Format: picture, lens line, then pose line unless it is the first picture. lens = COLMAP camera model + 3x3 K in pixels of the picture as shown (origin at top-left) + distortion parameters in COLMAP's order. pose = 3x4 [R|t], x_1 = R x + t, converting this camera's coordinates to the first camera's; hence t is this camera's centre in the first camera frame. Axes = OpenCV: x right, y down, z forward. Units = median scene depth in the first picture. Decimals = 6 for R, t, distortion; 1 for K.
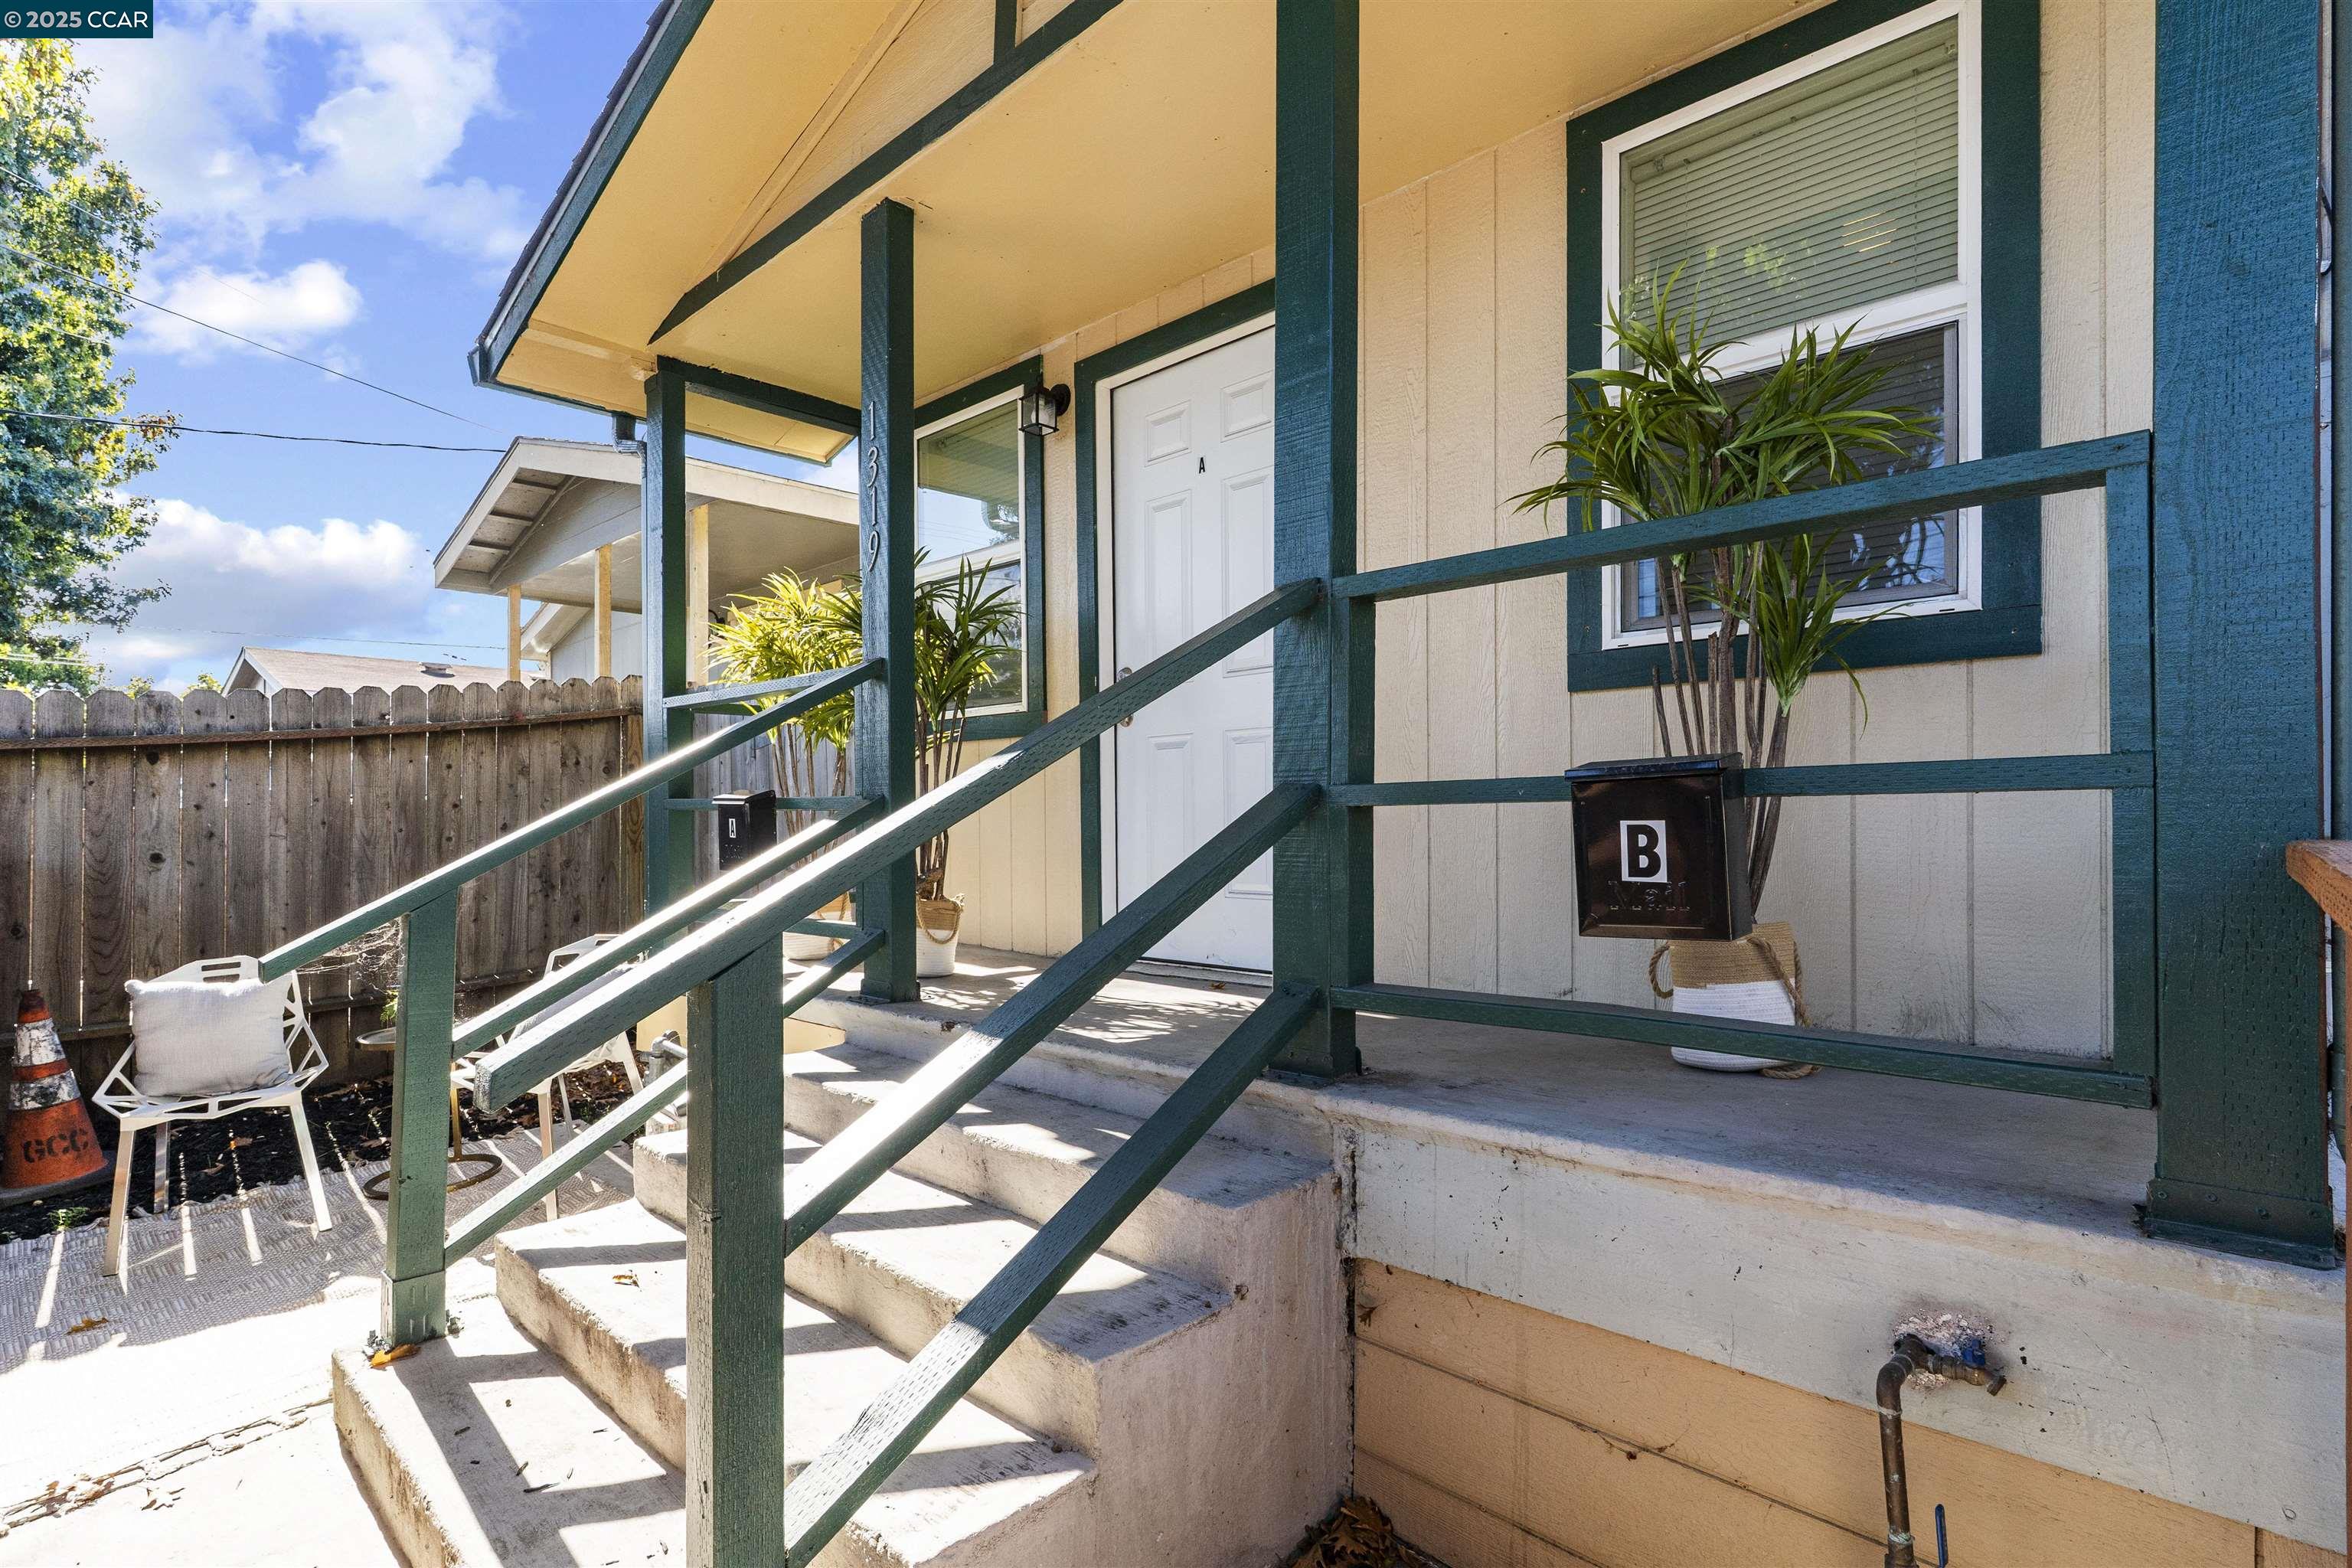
lens RADIAL K [[1157.0, 0, 1194.3], [0, 1157.0, 821.5], [0, 0, 1]] dist [0.004814, 0.000398]
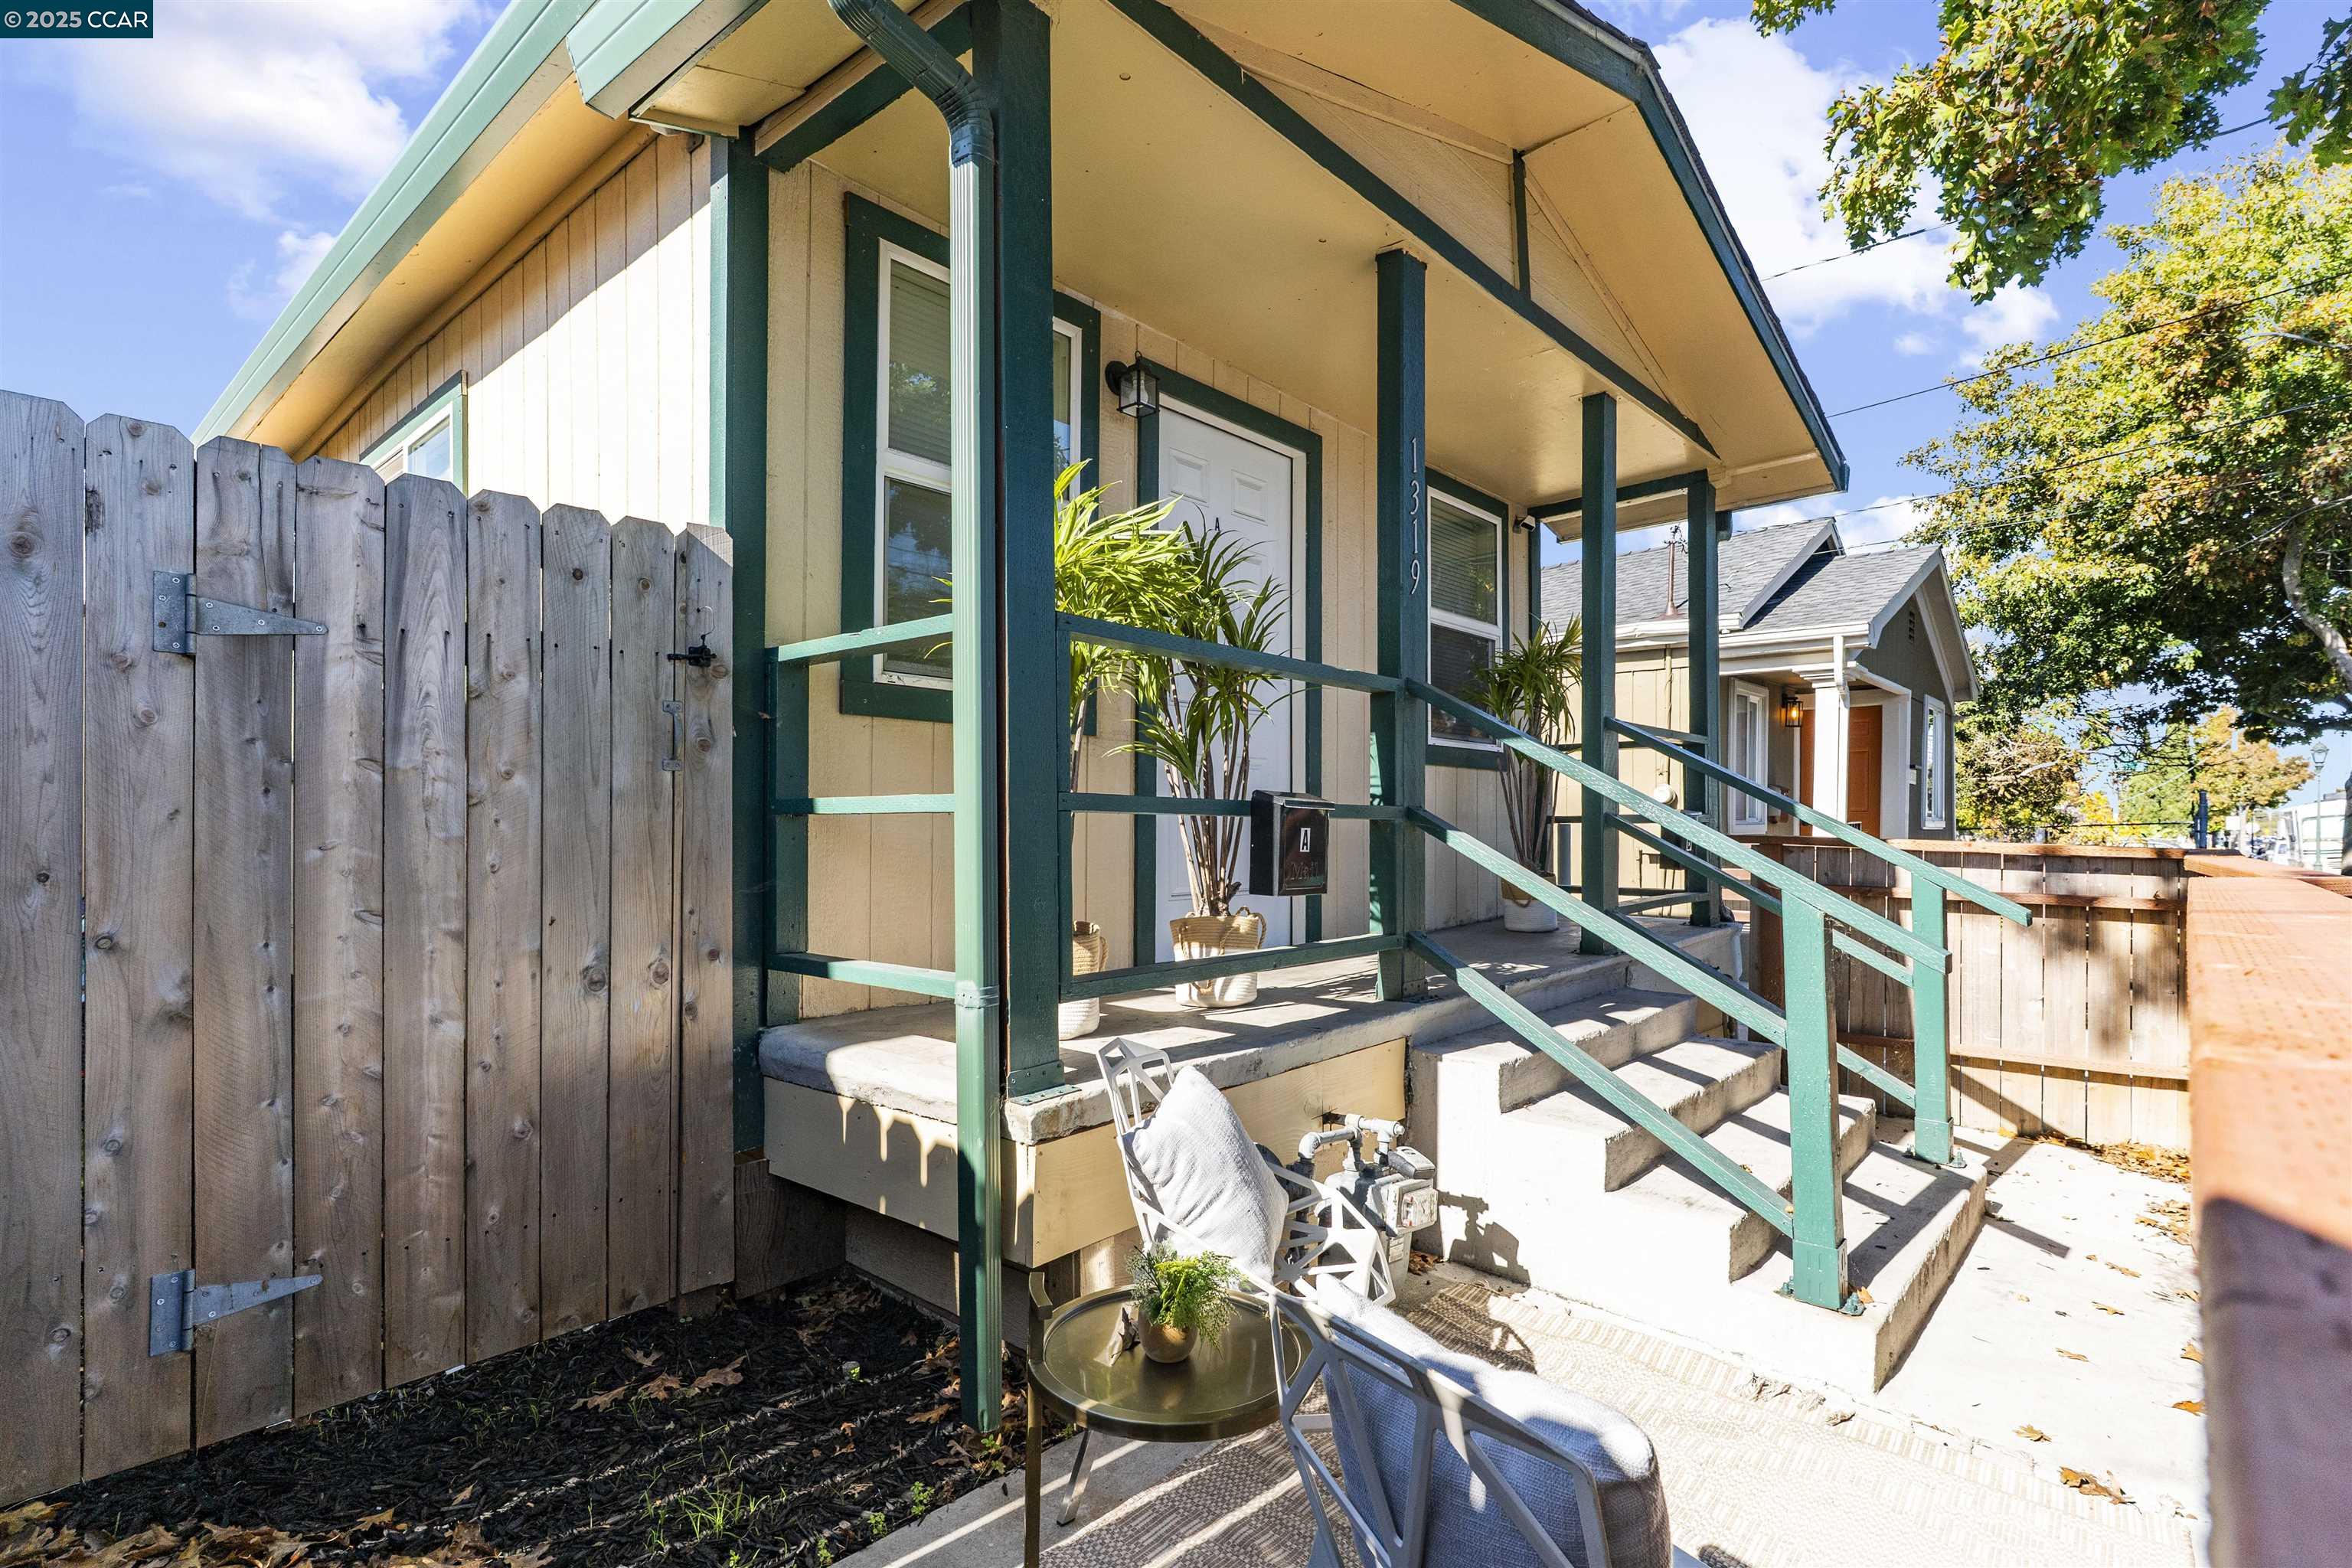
lens RADIAL K [[1157.0, 0, 1194.3], [0, 1157.0, 821.5], [0, 0, 1]] dist [0.004814, 0.000398]
pose [[-0.026096, 0.007019, 0.999635, -0.929331], [0.008036, 0.999945, -0.006811, -0.002882], [-0.999627, 0.007856, -0.026150, 0.858565]]
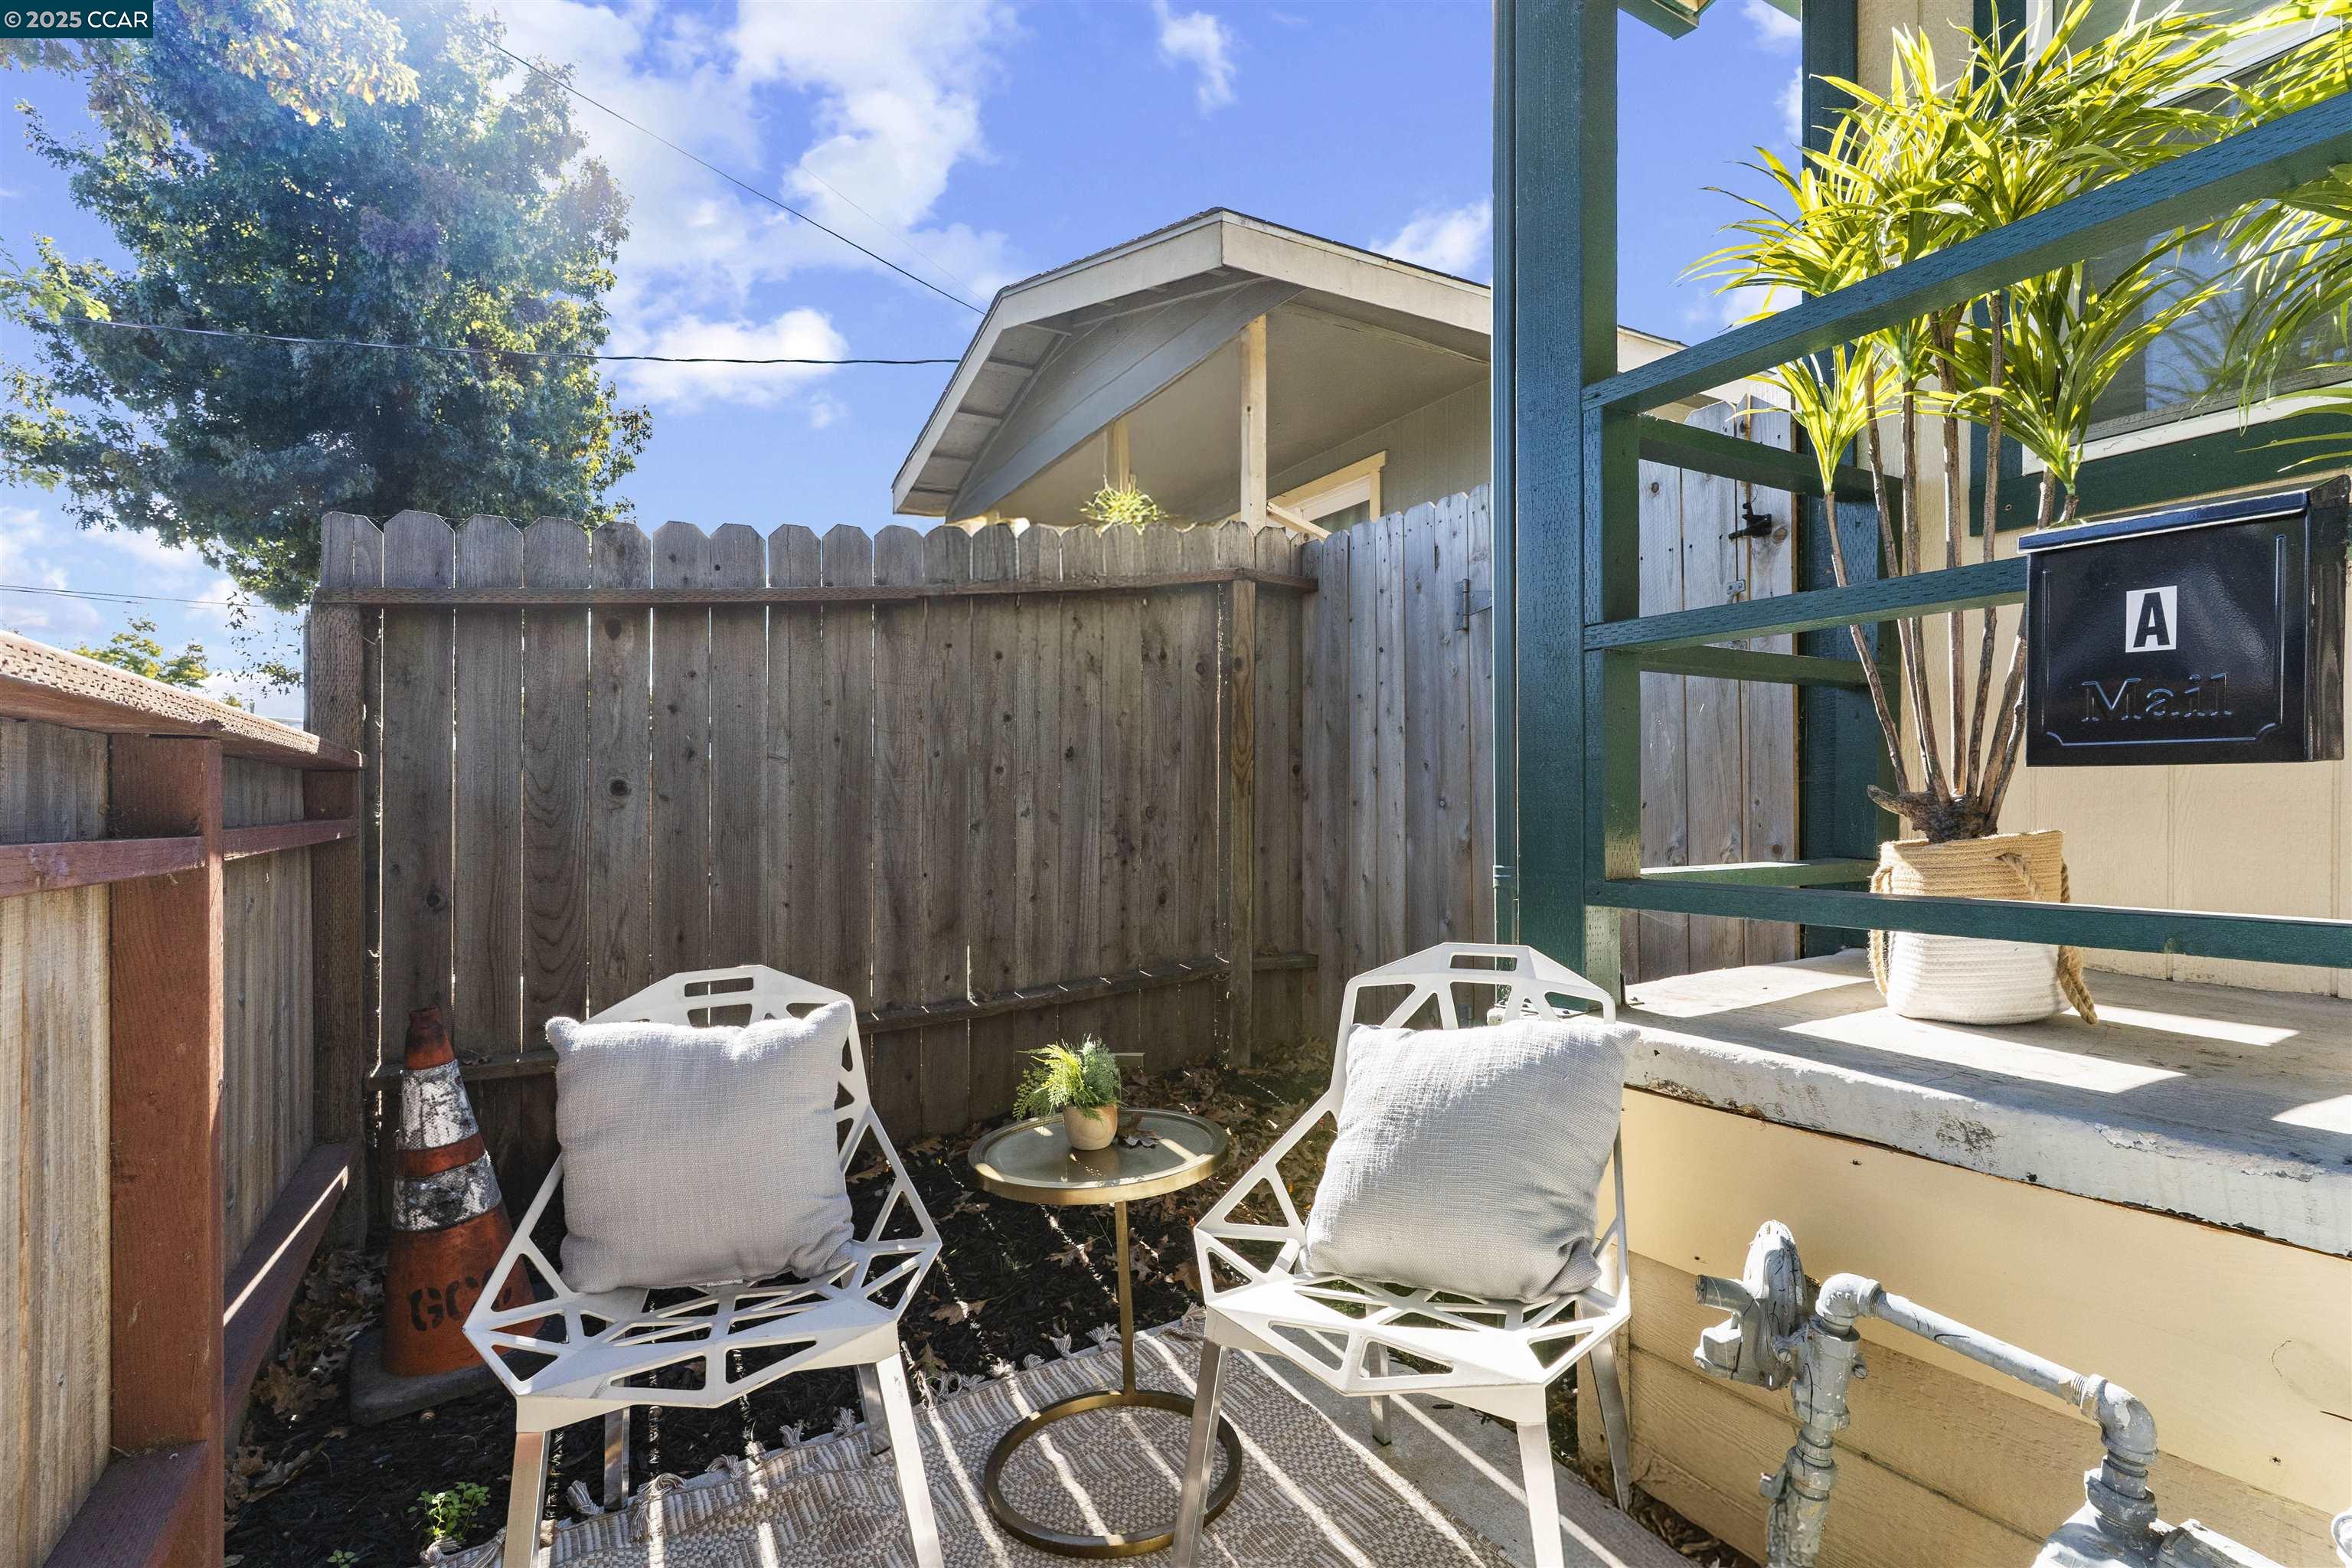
lens RADIAL K [[1157.0, 0, 1194.3], [0, 1157.0, 821.5], [0, 0, 1]] dist [0.004814, 0.000398]
pose [[0.960584, 0.005829, -0.277929, -0.419870], [-0.002582, 0.999924, 0.012047, 0.041195], [0.277978, -0.010855, 0.960526, 0.484264]]
